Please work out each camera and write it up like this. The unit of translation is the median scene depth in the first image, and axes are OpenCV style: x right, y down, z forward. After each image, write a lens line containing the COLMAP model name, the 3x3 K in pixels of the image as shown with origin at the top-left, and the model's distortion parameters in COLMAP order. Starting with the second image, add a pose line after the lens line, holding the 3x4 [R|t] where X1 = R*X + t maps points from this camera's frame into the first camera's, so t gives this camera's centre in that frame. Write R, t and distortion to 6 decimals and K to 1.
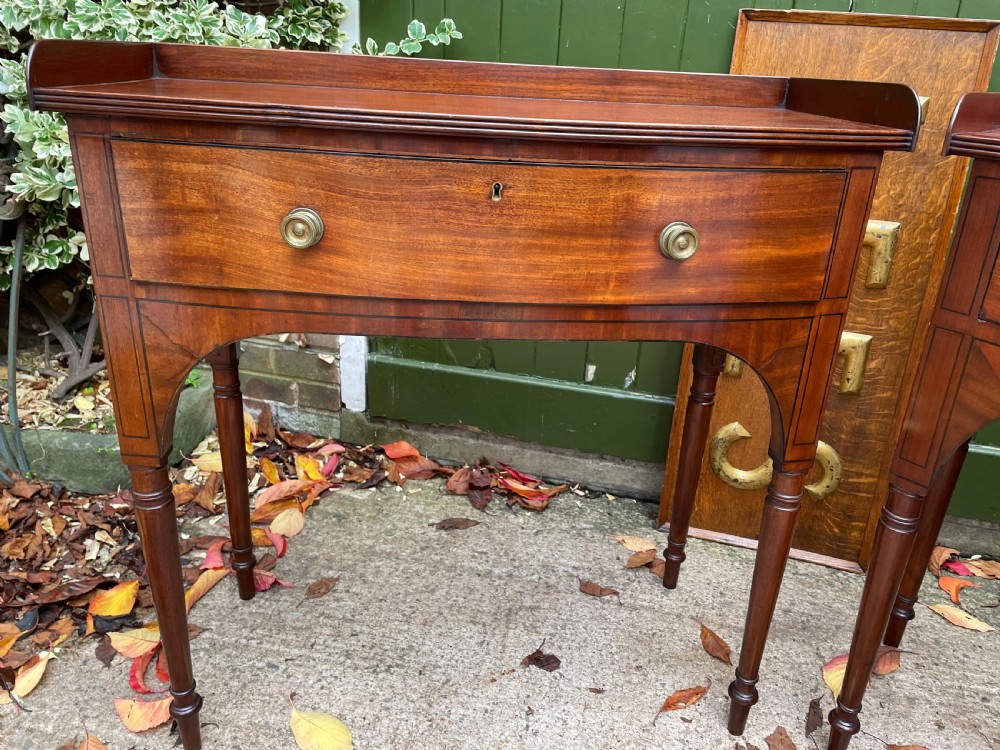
lens RADIAL K [[758.5, 0, 510.4], [0, 758.5, 364.1], [0, 0, 1]] dist [0.091667, -0.124836]
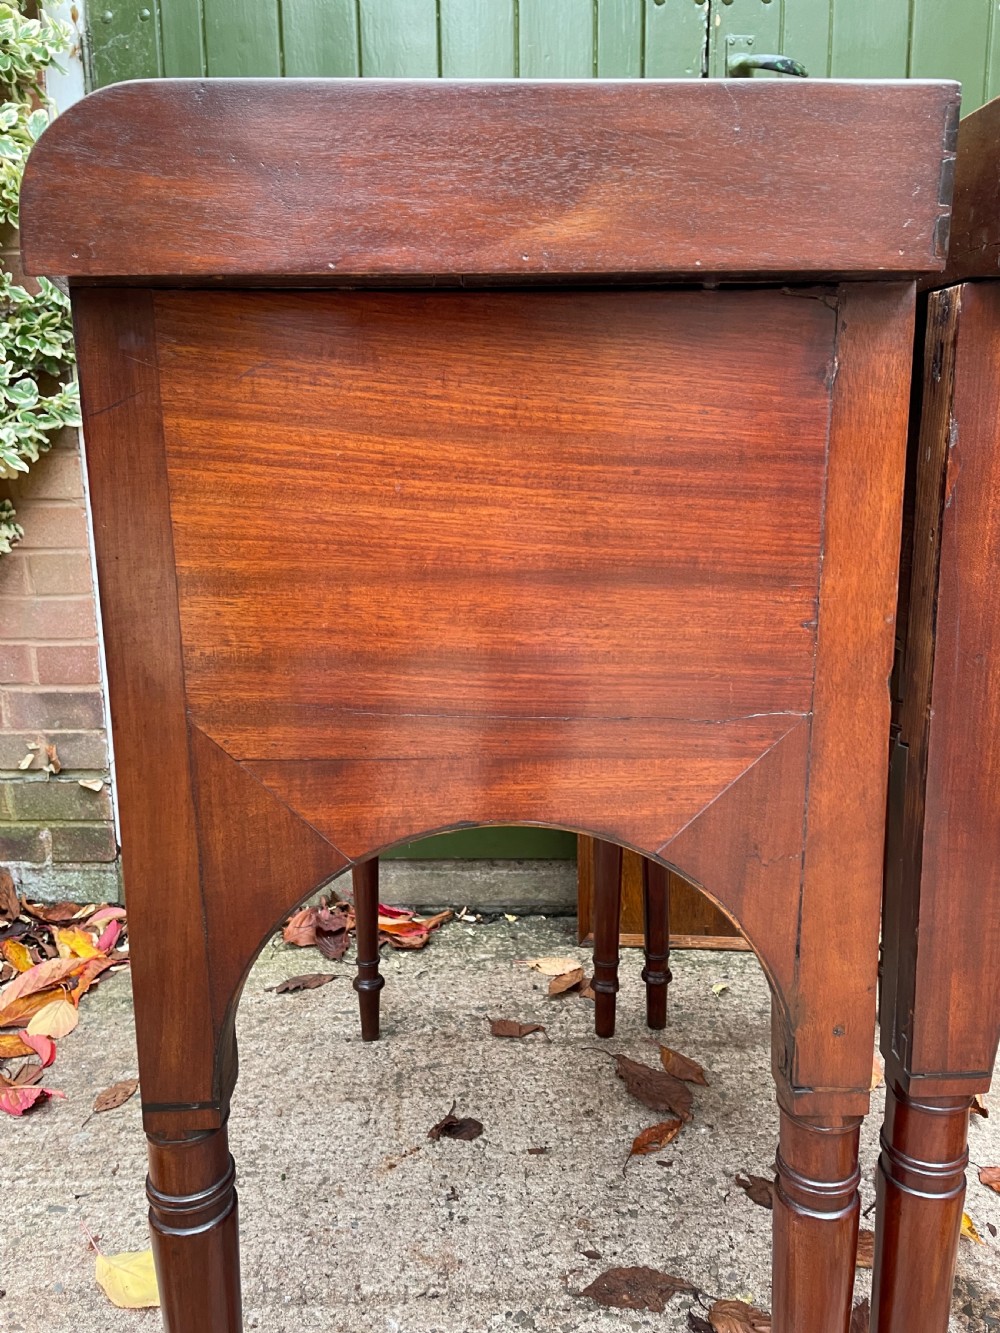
lens RADIAL K [[1013.2, 0, 491.4], [0, 1013.2, 654.7], [0, 0, 1]] dist [0.088421, -0.122956]
pose [[0.978270, -0.108952, 0.176400, -0.039692], [0.139899, 0.974798, -0.173771, 0.112523], [-0.153022, 0.194673, 0.968858, -0.004944]]
